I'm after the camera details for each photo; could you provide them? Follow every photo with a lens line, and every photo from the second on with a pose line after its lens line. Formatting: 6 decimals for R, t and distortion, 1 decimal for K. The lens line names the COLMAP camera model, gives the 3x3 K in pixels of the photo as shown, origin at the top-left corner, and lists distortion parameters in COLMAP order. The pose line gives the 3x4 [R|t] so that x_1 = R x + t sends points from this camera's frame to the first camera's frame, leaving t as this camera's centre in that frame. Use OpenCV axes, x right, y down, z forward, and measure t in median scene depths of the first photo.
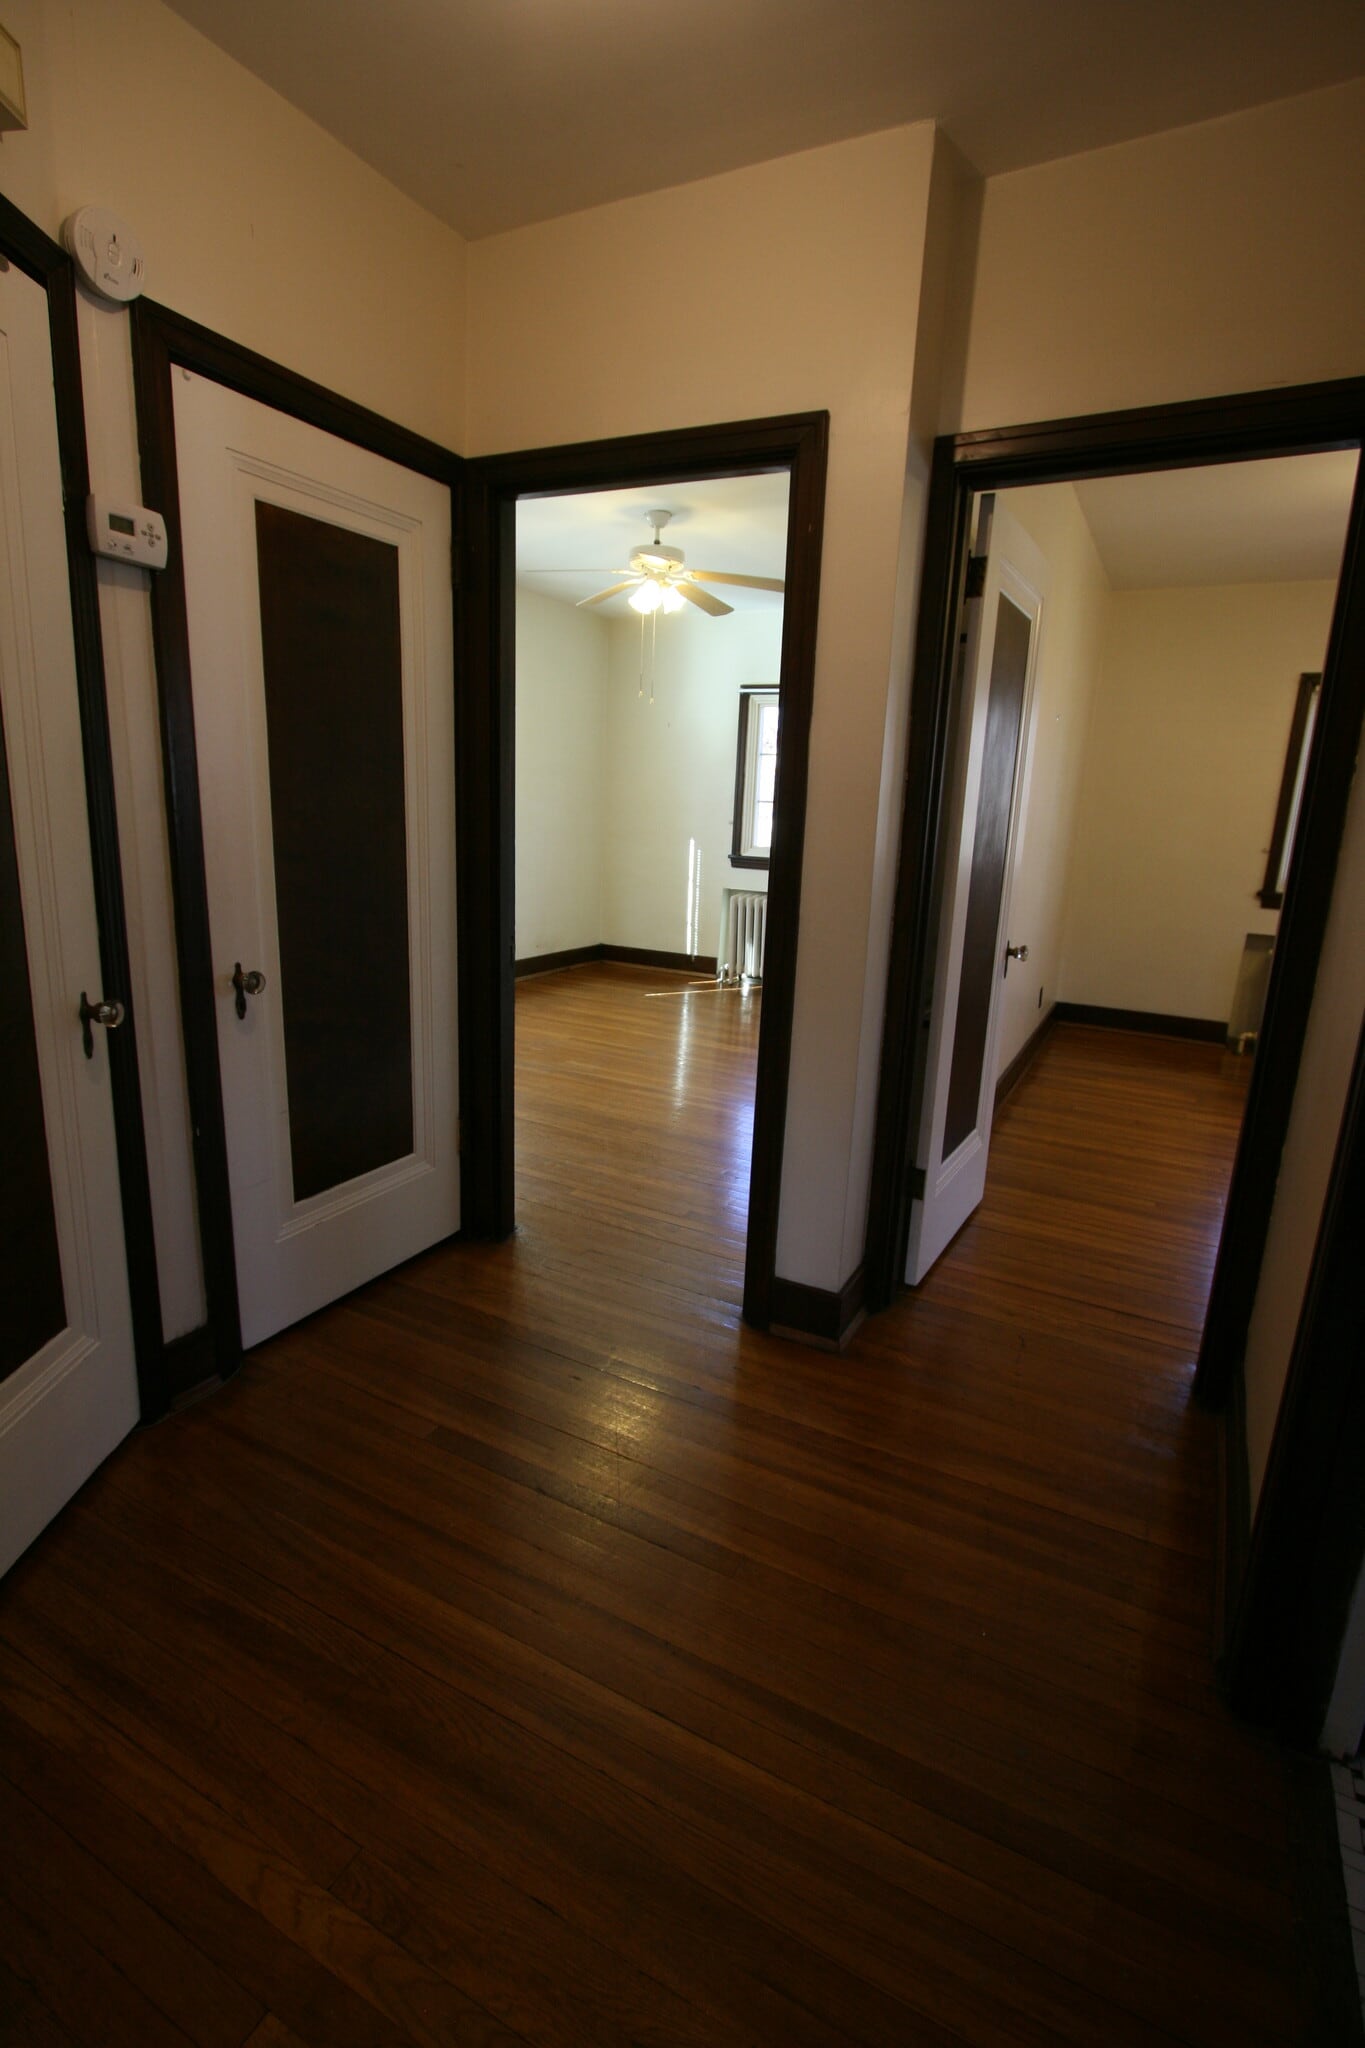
lens RADIAL K [[944.1, 0, 682.5], [0, 944.1, 1024.0], [0, 0, 1]] dist [-0.014825, 0.000100]
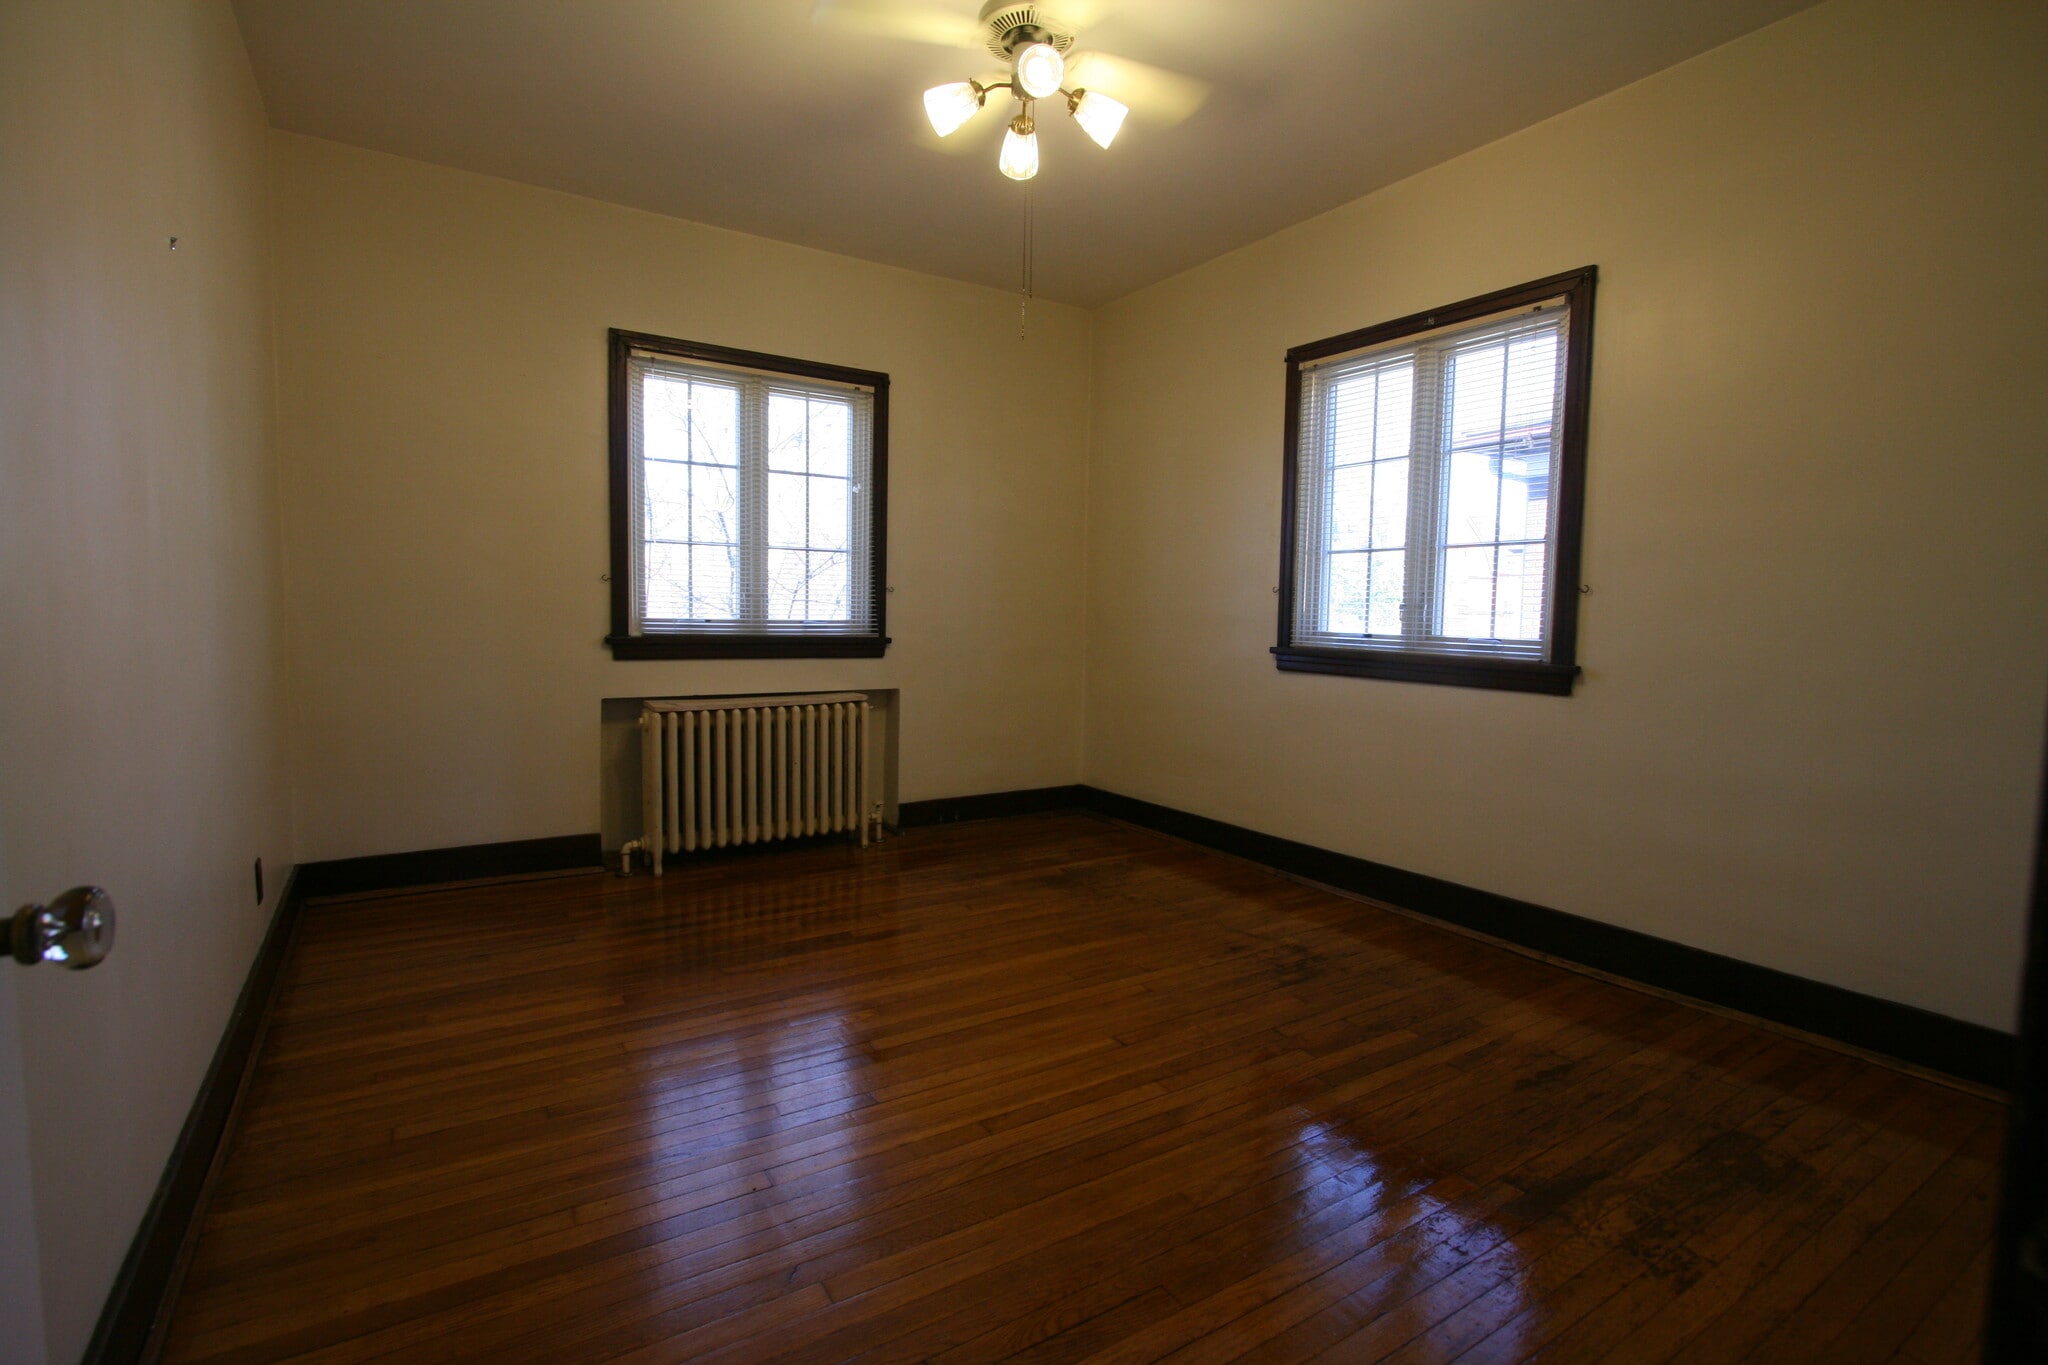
lens RADIAL K [[944.1, 0, 1027.9], [0, 944.1, 683.8], [0, 0, 1]] dist [-0.014825, 0.000100]
pose [[0.485766, -0.094225, 0.868996, 0.158979], [0.194564, 0.980887, -0.002403, -0.045185], [-0.852160, 0.170242, 0.494814, 0.397644]]
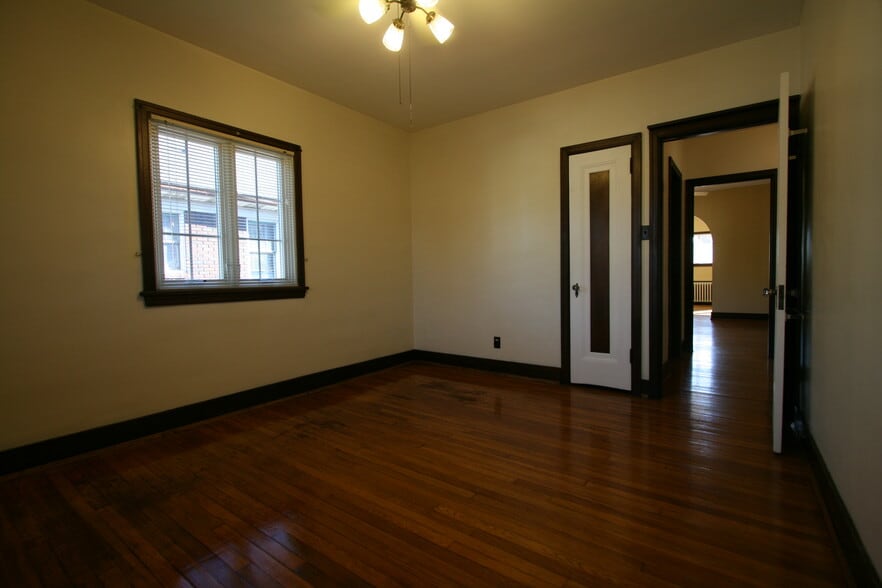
lens RADIAL K [[409.6, 0, 439.0], [0, 409.6, 288.4], [0, 0, 1]] dist [-0.000248, -0.000196]
pose [[-0.987358, -0.023237, 0.156791, 0.452049], [0.019278, 0.964246, 0.264307, -0.159406], [-0.157327, 0.263989, -0.951608, 0.973198]]
